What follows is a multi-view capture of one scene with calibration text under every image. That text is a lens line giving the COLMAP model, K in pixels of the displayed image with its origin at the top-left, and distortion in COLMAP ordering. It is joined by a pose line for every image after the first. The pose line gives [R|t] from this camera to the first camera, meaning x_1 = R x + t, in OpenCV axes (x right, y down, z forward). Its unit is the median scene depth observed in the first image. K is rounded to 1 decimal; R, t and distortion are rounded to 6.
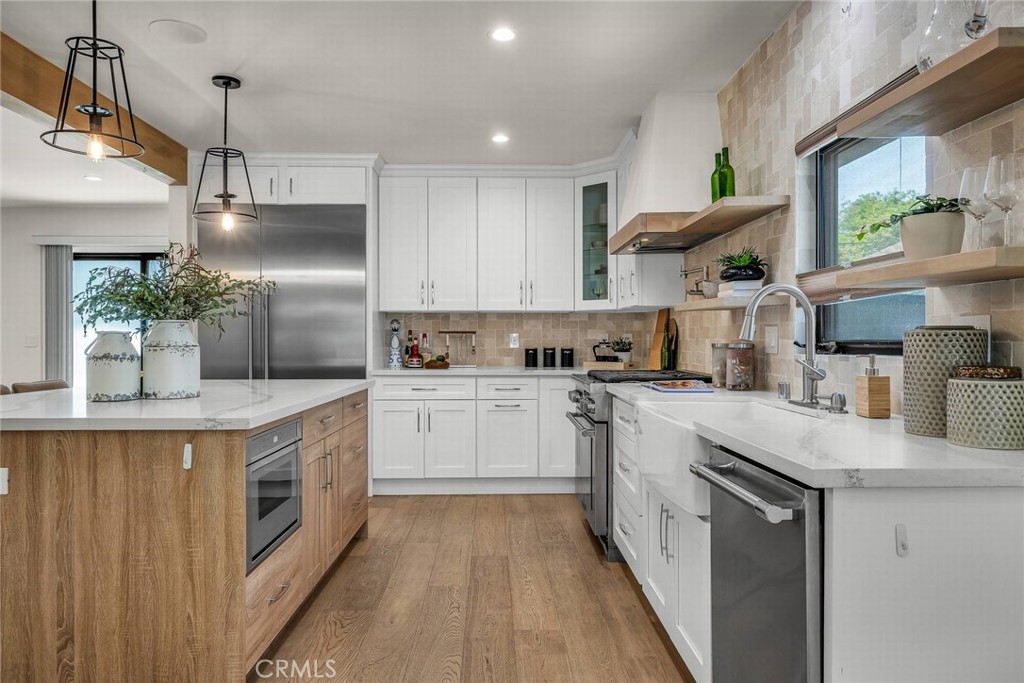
lens RADIAL K [[707.9, 0, 512.0], [0, 707.9, 341.5], [0, 0, 1]] dist [0.005652, 0.001488]
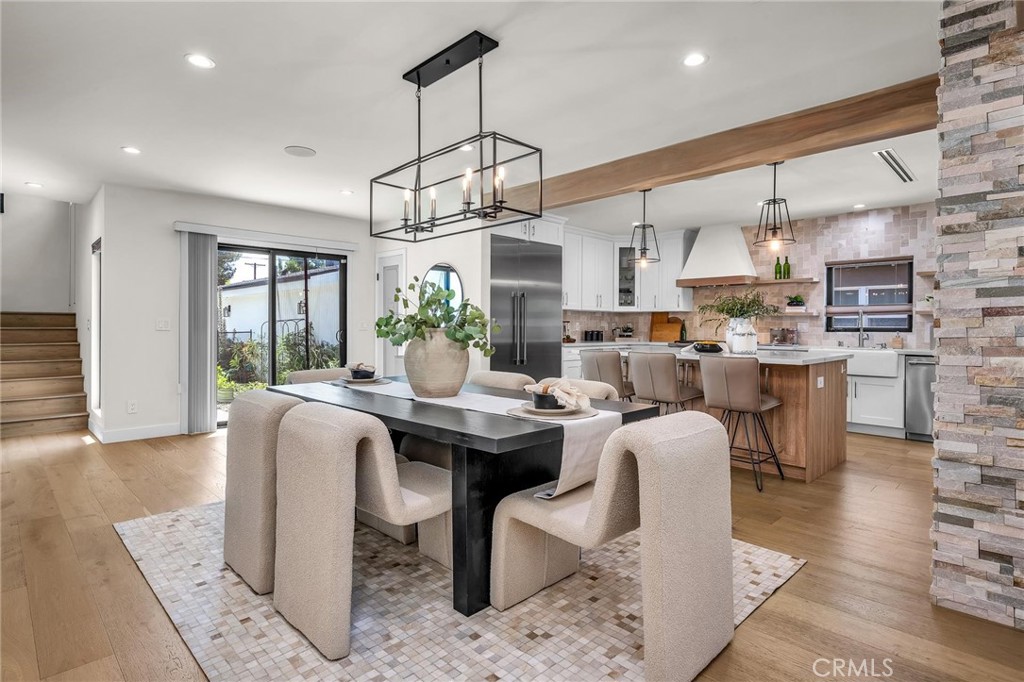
lens RADIAL K [[525.8, 0, 512.0], [0, 525.8, 341.0], [0, 0, 1]] dist [0.002753, 0.000435]
pose [[0.719658, -0.015946, 0.694146, -1.134847], [-0.002953, 0.999657, 0.026026, 0.001209], [-0.694323, -0.020780, 0.719364, 0.163368]]
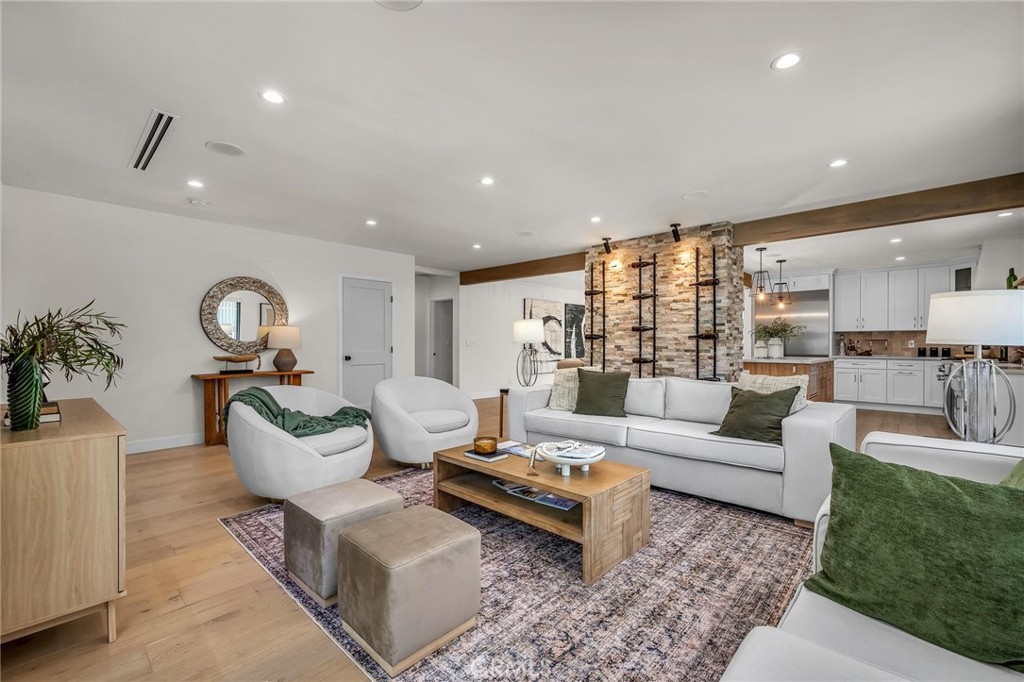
lens RADIAL K [[442.0, 0, 512.0], [0, 442.0, 341.0], [0, 0, 1]] dist [0.002389, 0.000162]
pose [[0.713697, -0.000068, -0.700455, 0.084414], [-0.005954, 0.999963, -0.006165, 0.005290], [0.700430, 0.008570, 0.713670, -0.848652]]
